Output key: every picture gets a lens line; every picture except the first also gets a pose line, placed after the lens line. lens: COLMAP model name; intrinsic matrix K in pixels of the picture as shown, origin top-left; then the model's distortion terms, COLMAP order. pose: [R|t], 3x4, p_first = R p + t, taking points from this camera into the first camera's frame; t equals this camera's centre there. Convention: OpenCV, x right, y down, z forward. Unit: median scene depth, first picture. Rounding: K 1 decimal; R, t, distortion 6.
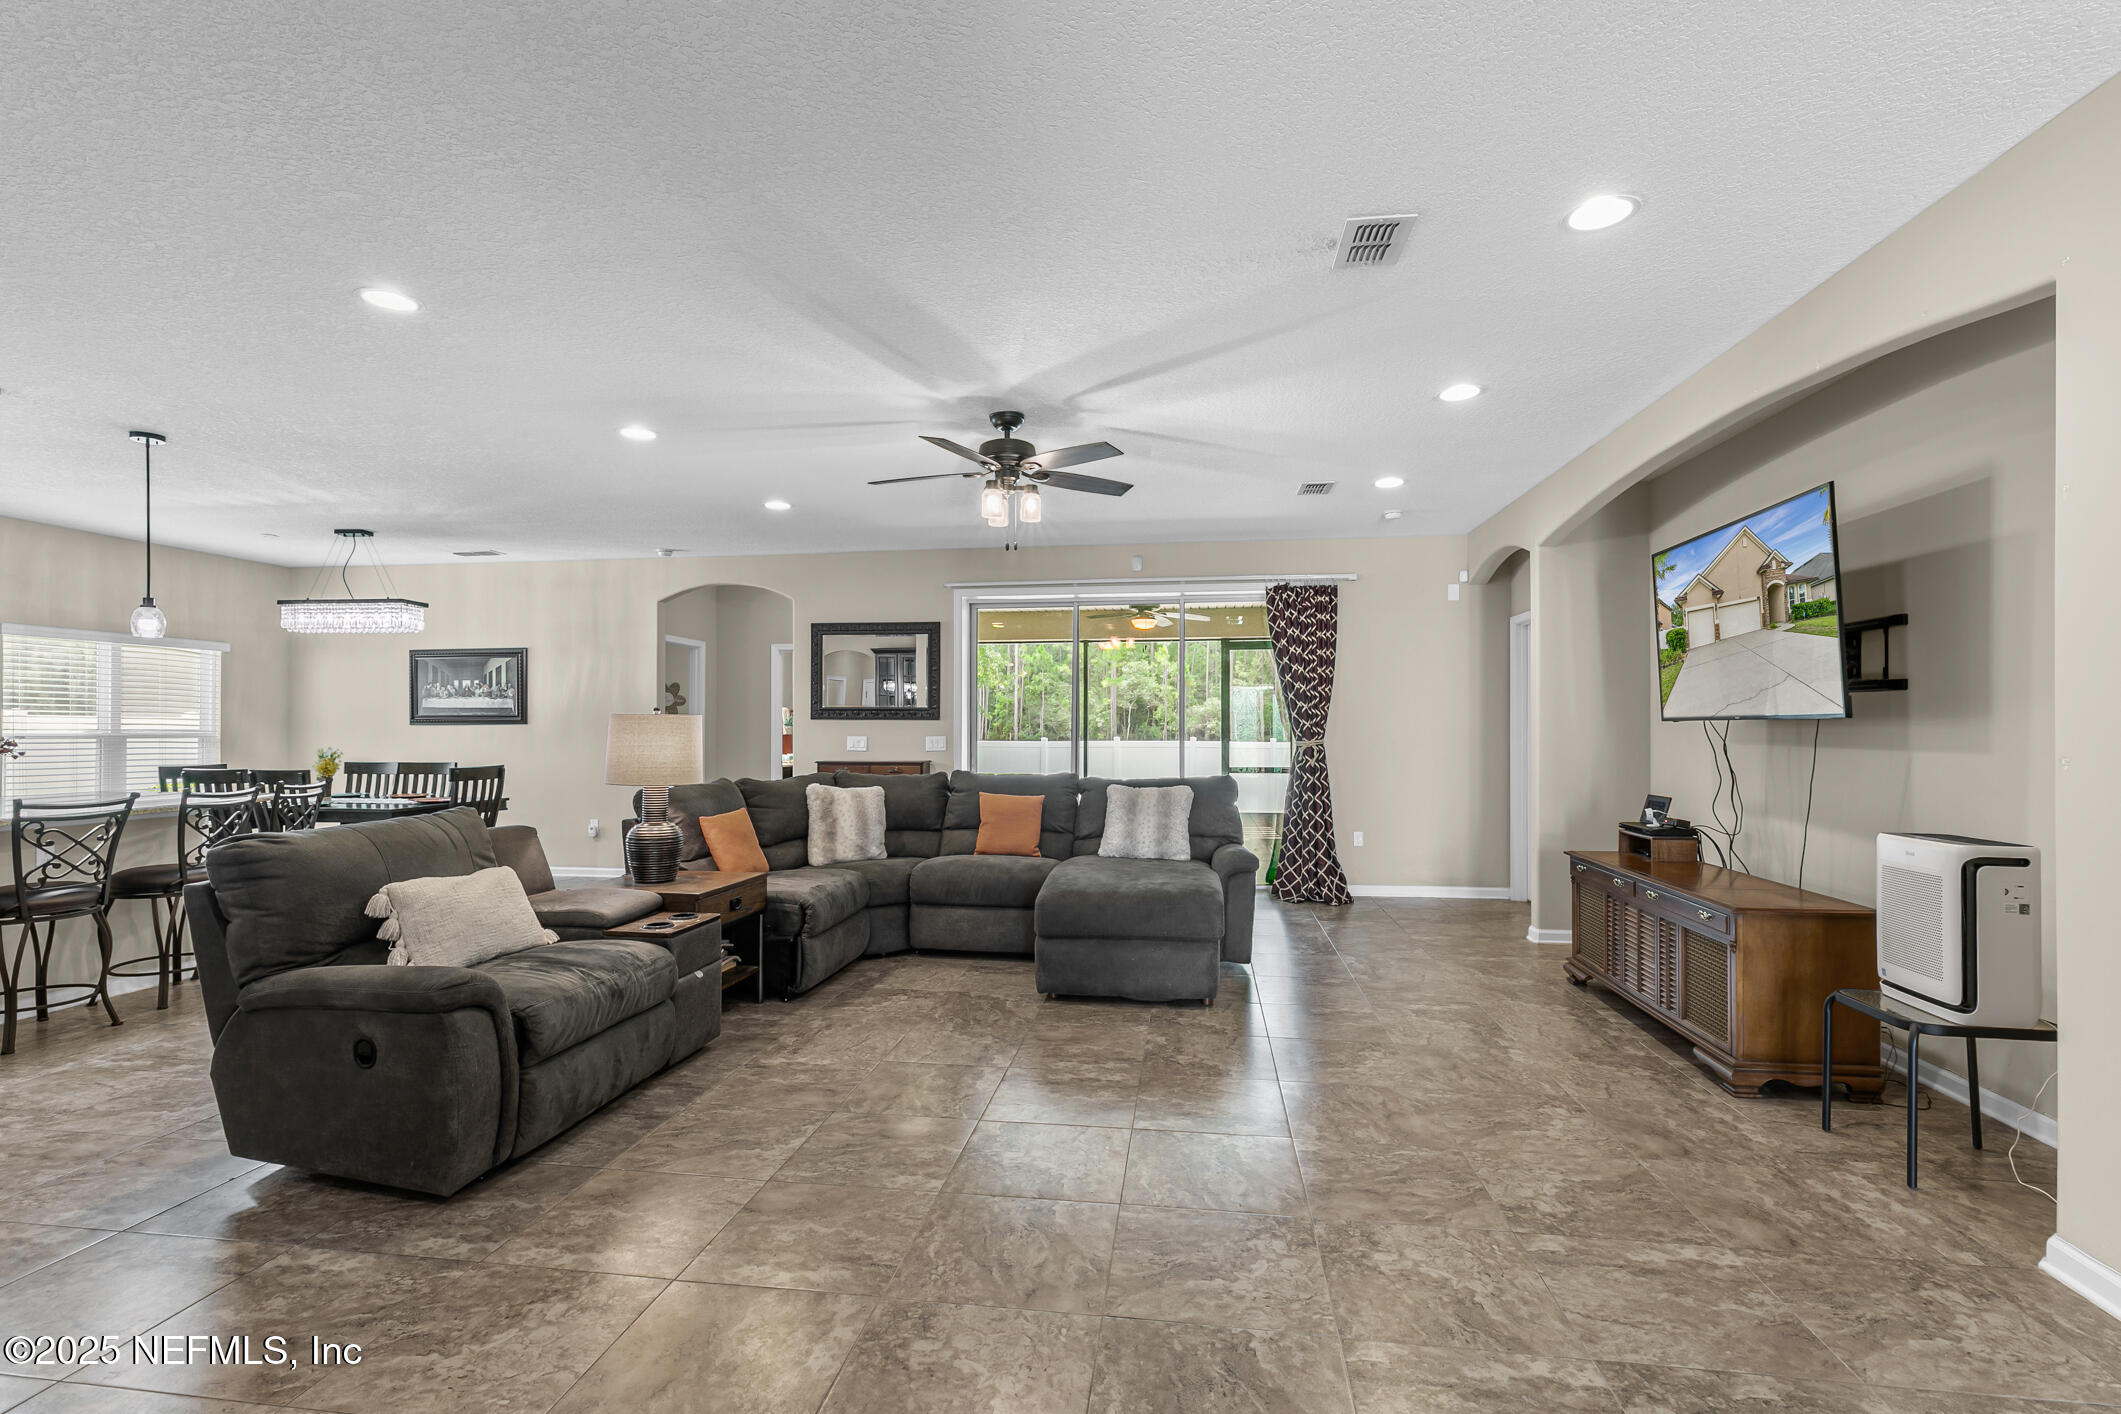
lens RADIAL K [[963.6, 0, 1064.4], [0, 963.6, 730.3], [0, 0, 1]] dist [0.000693, 0.000644]
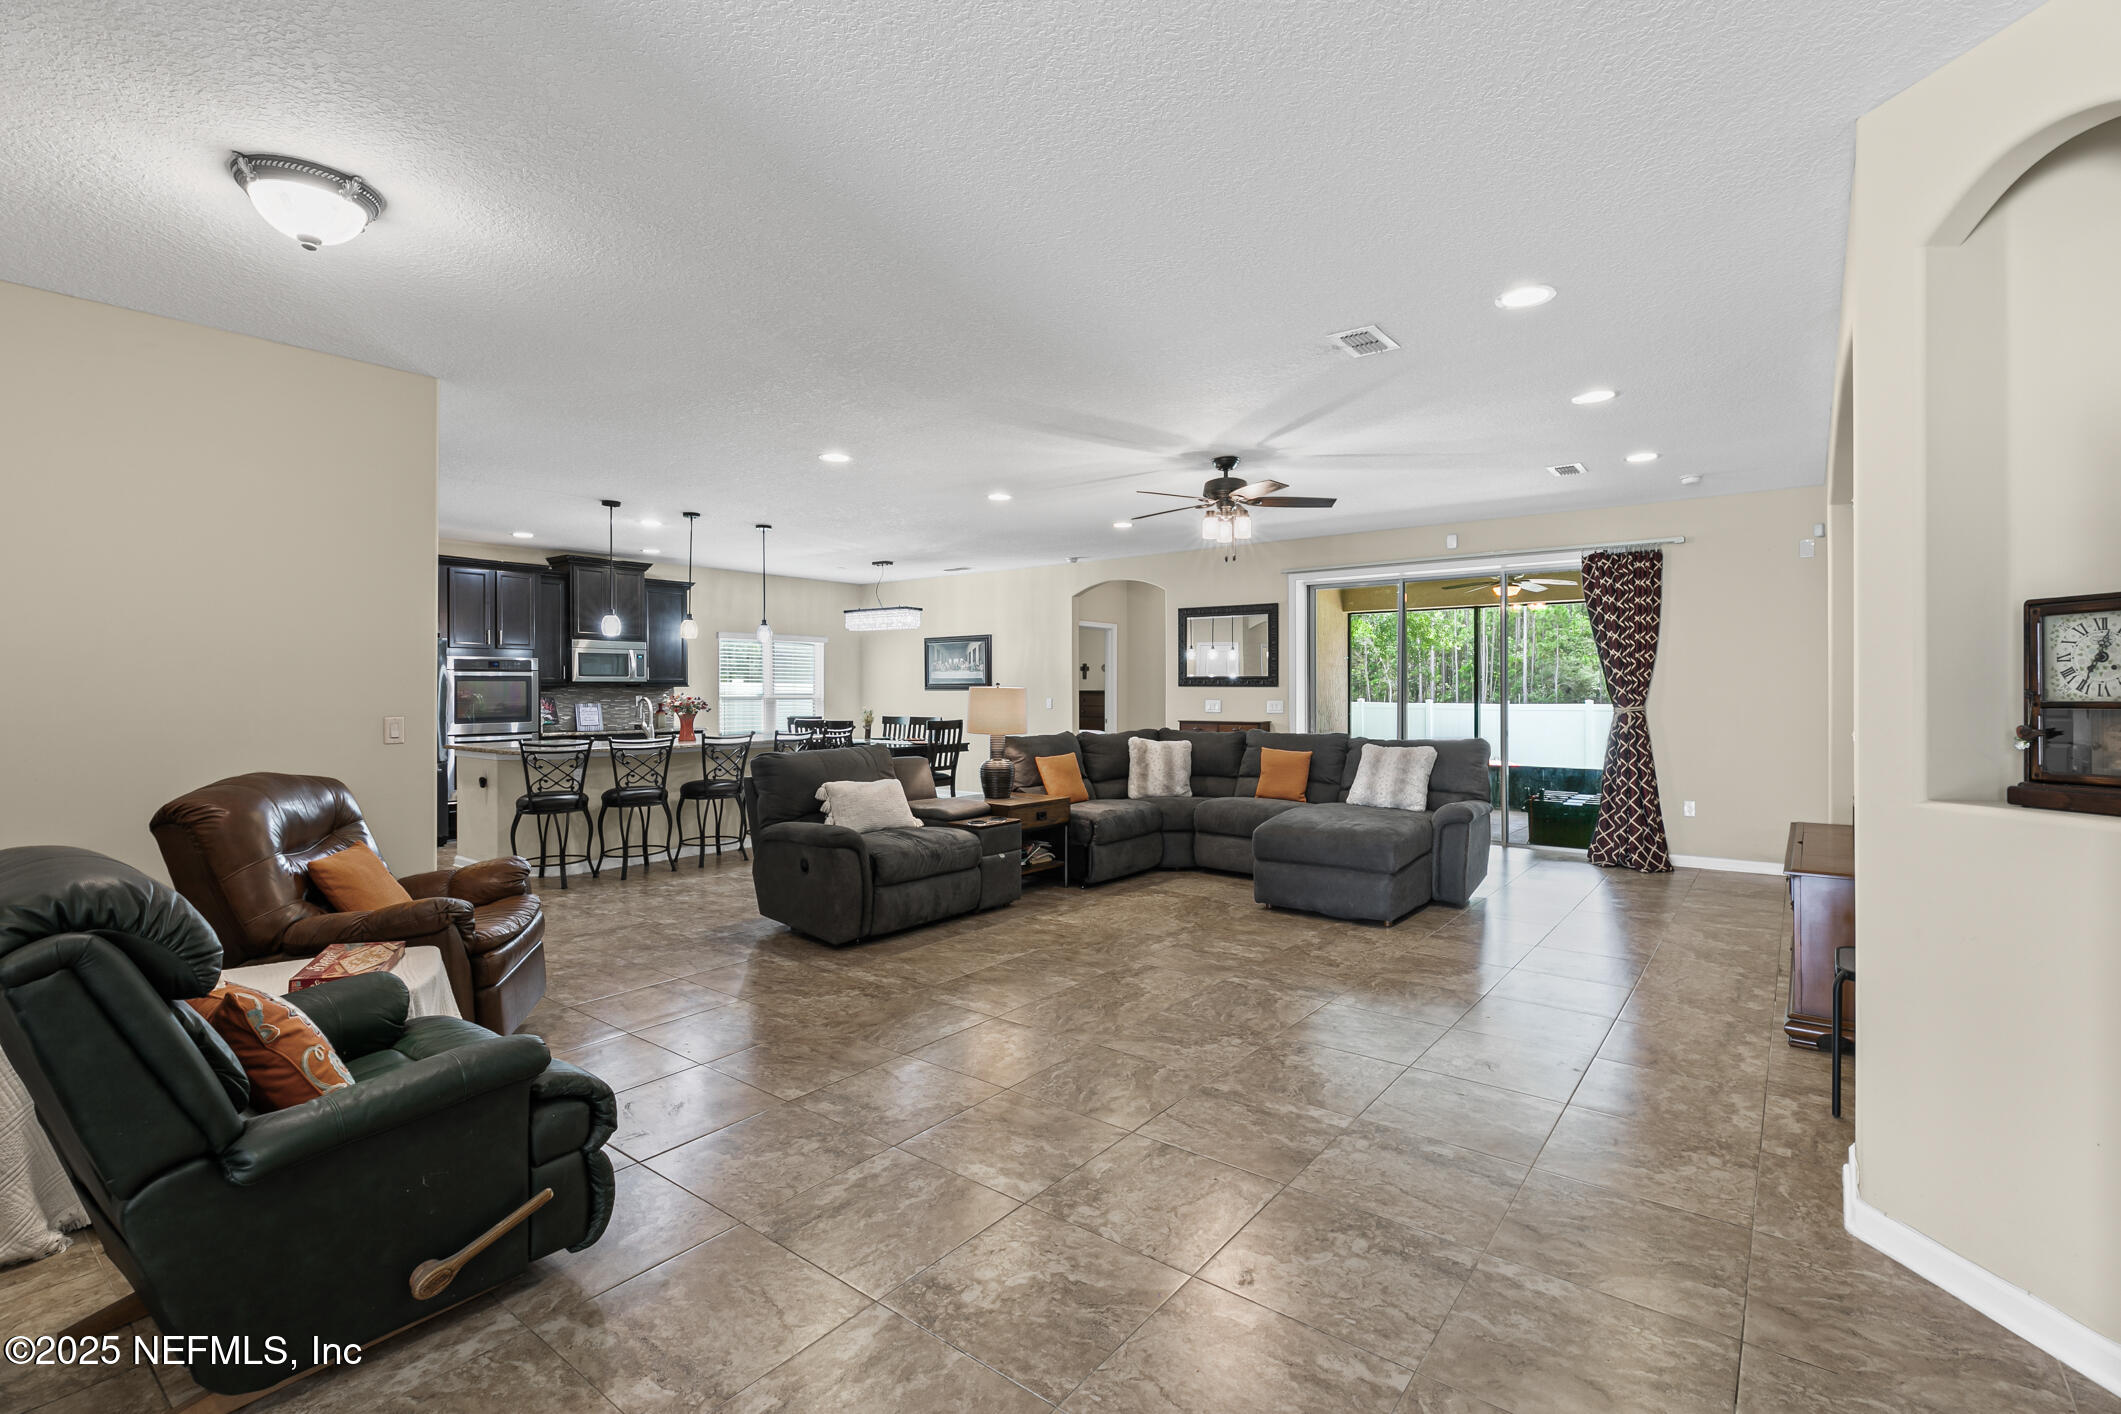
lens RADIAL K [[963.6, 0, 1072.5], [0, 963.6, 679.5], [0, 0, 1]] dist [0.000693, 0.000644]
pose [[0.870534, -0.006177, -0.492069, 0.392089], [0.000441, 0.999931, -0.011771, -0.009796], [0.492108, 0.010030, 0.870476, -0.239120]]
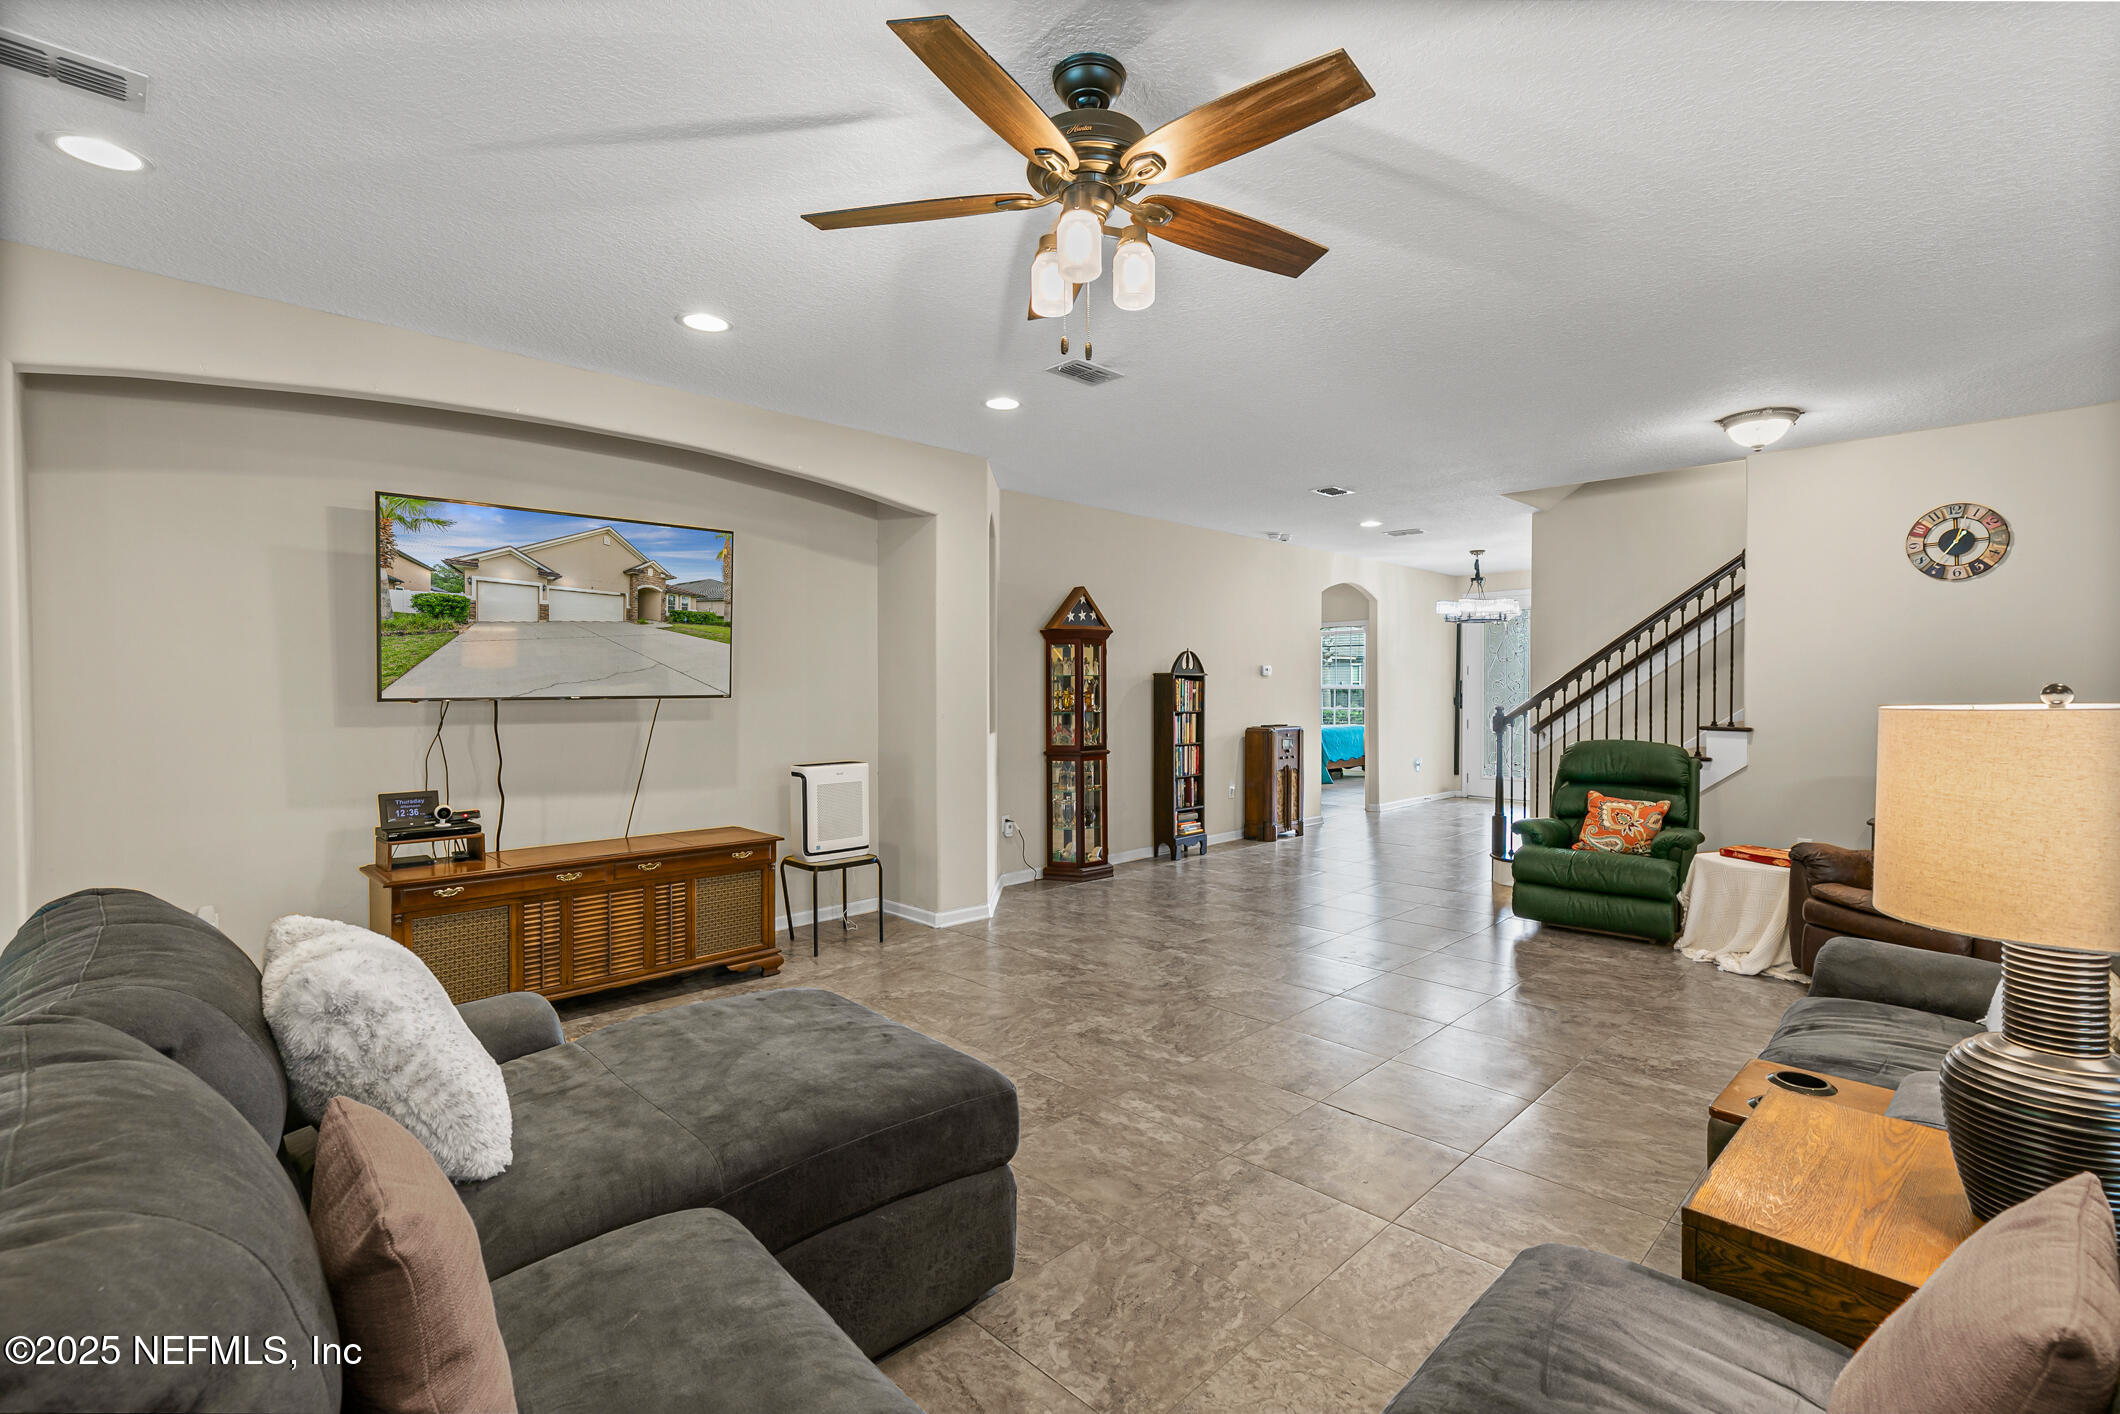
lens RADIAL K [[963.1, 0, 1046.9], [0, 963.1, 701.8], [0, 0, 1]] dist [0.000693, 0.000644]
pose [[-0.785160, -0.008655, 0.619233, -0.336766], [0.003961, 0.999812, 0.018997, -0.024680], [-0.619280, 0.017368, -0.784978, 1.359927]]
